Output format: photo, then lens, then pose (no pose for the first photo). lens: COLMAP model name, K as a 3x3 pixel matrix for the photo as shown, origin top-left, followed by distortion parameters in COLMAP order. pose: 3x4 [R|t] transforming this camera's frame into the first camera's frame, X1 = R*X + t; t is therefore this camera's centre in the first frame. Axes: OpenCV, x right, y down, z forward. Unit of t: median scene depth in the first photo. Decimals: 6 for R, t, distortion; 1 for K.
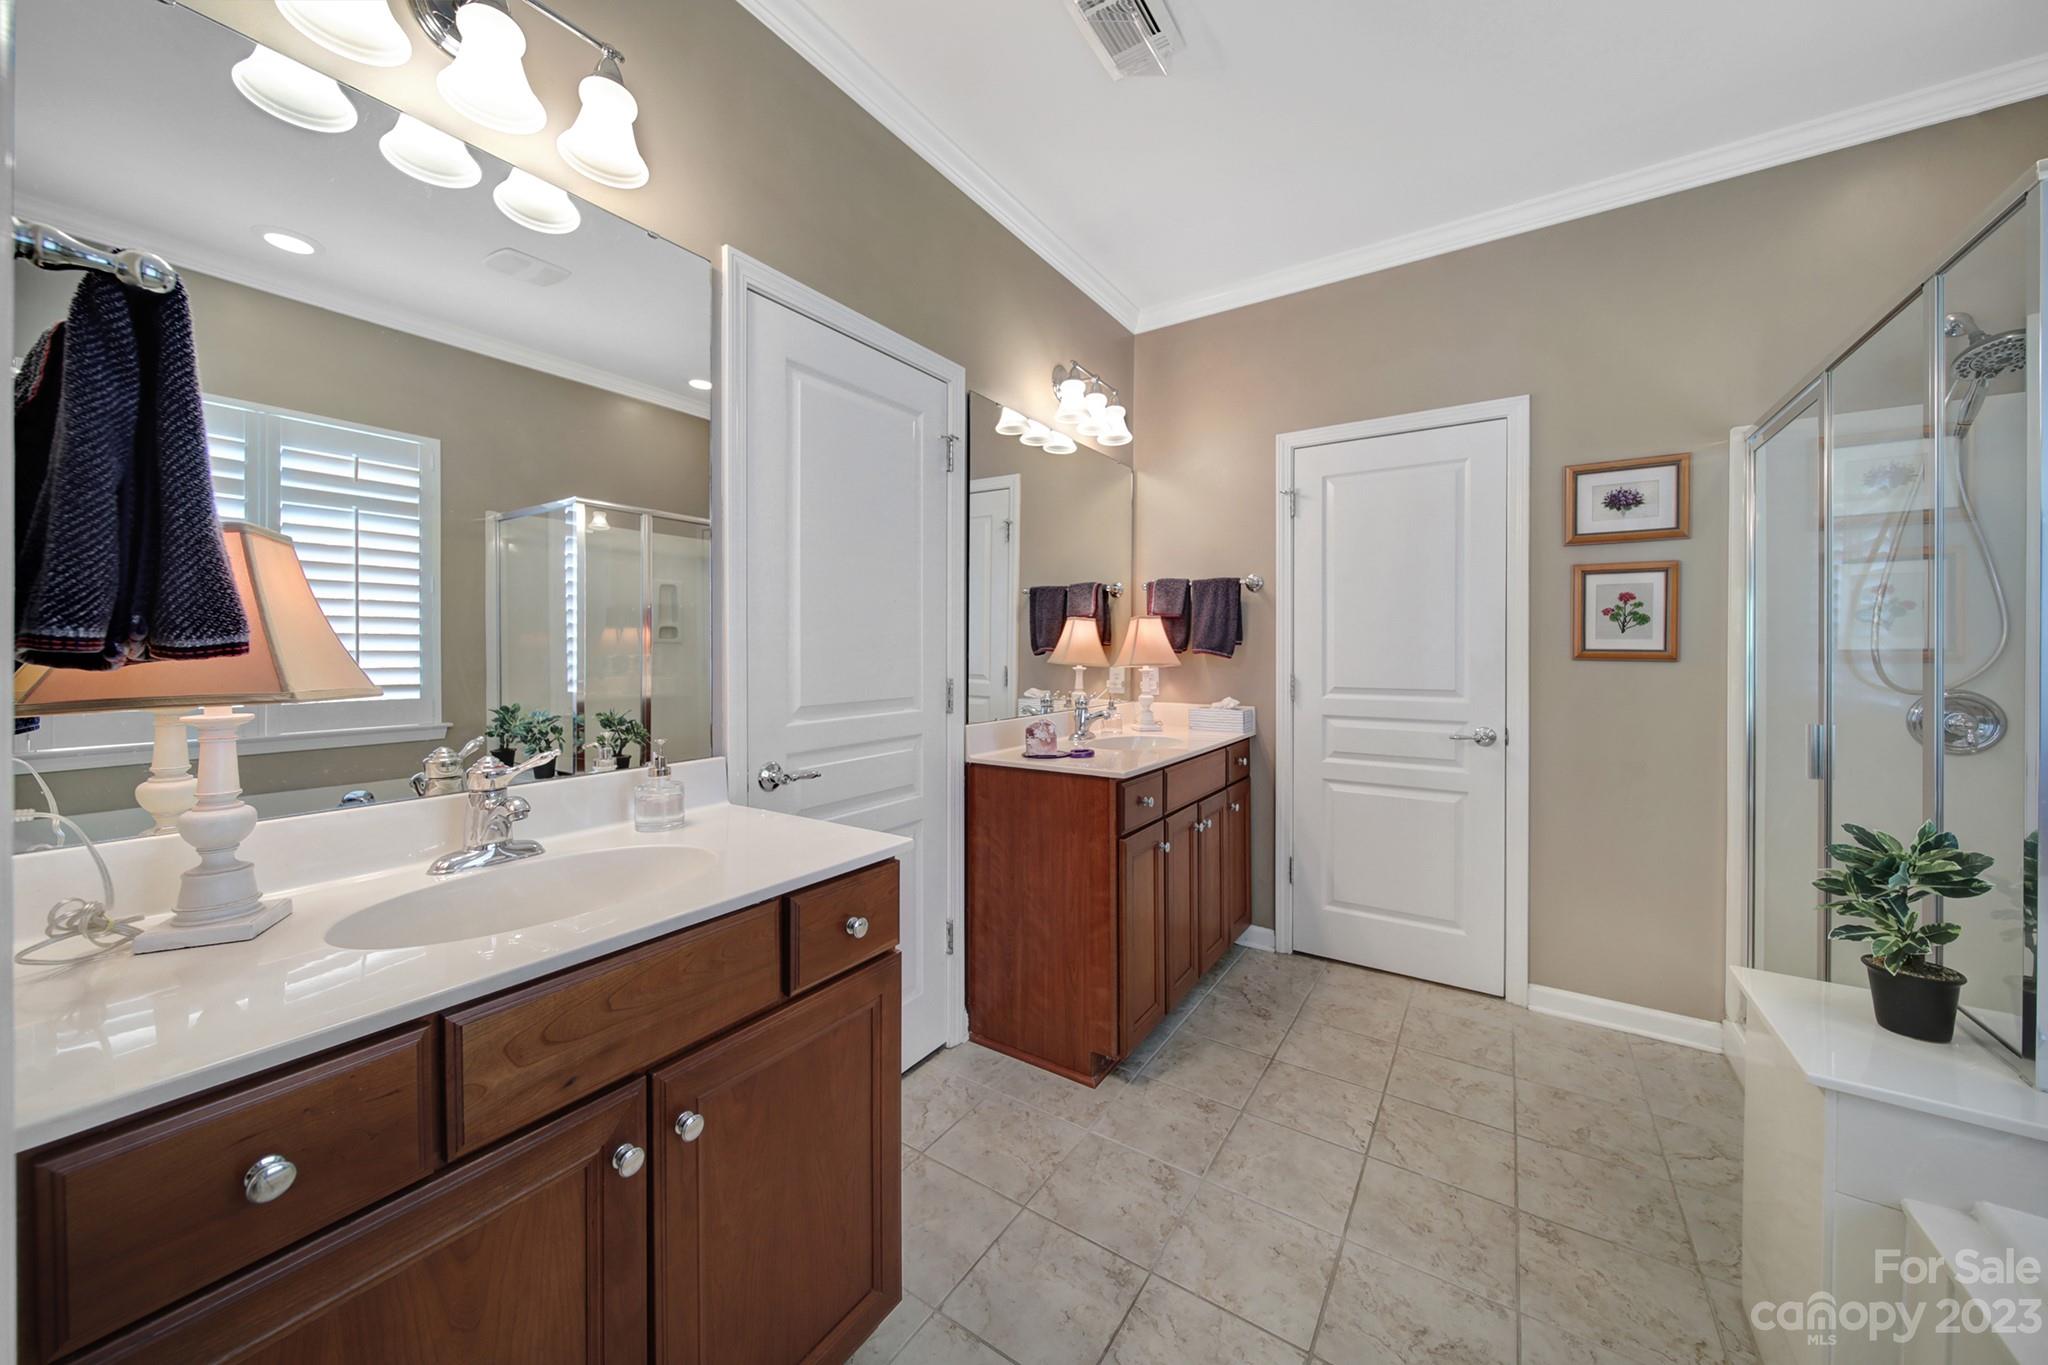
lens RADIAL K [[725.4, 0, 1014.3], [0, 725.4, 667.1], [0, 0, 1]] dist [-0.001020, -0.000089]
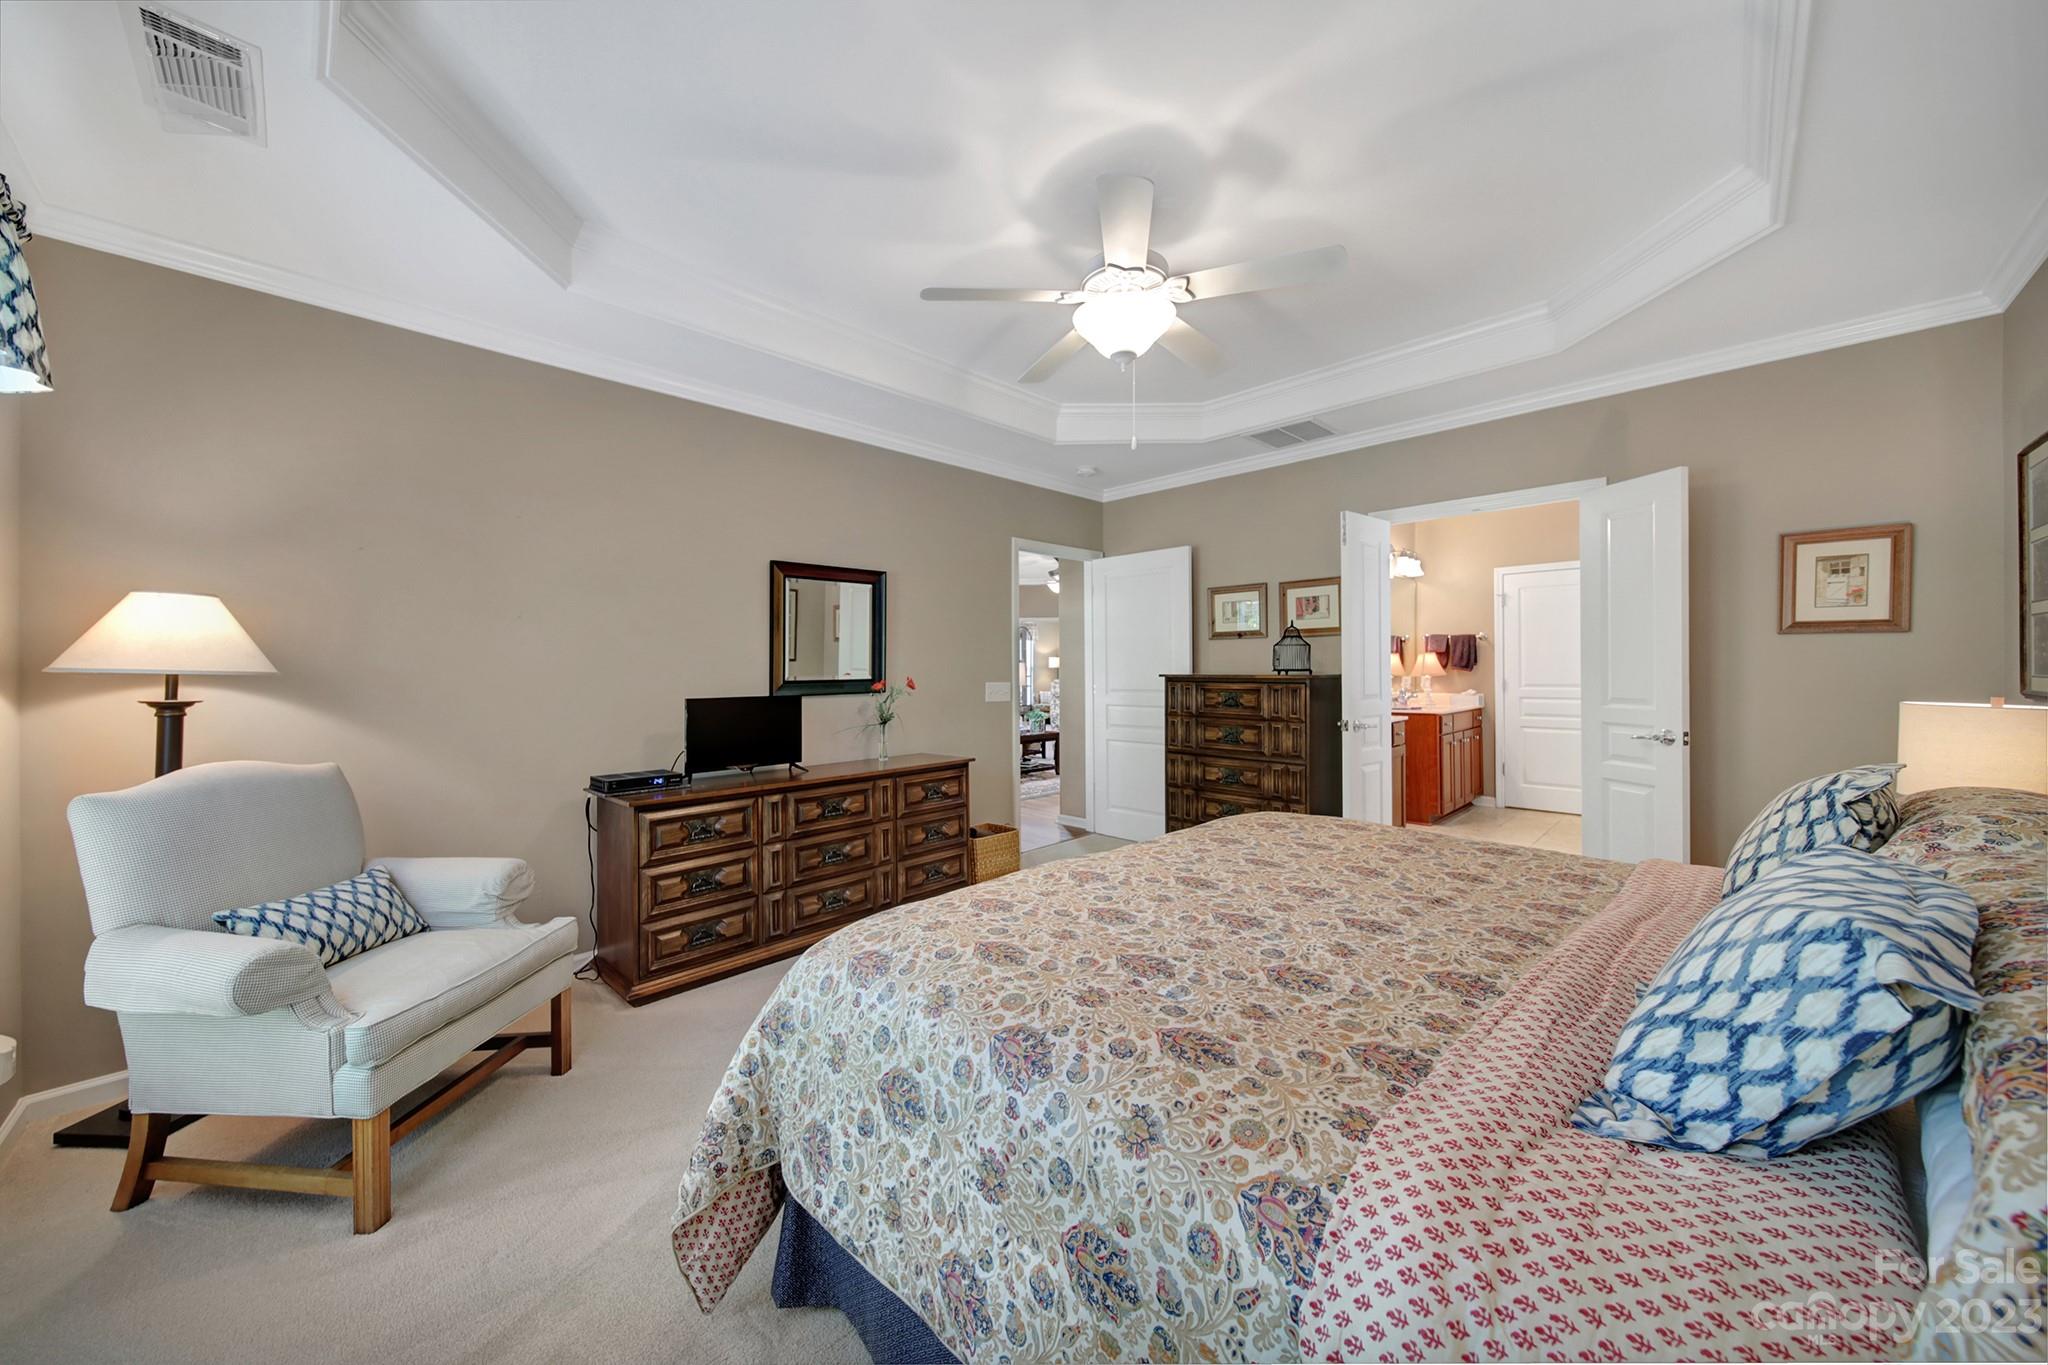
lens RADIAL K [[725.4, 0, 1014.3], [0, 725.4, 667.1], [0, 0, 1]] dist [-0.001020, -0.000089]
pose [[0.975455, 0.001427, -0.220195, -0.544014], [-0.006275, 0.999753, -0.021316, 0.027222], [0.220110, 0.022175, 0.975223, -1.379697]]
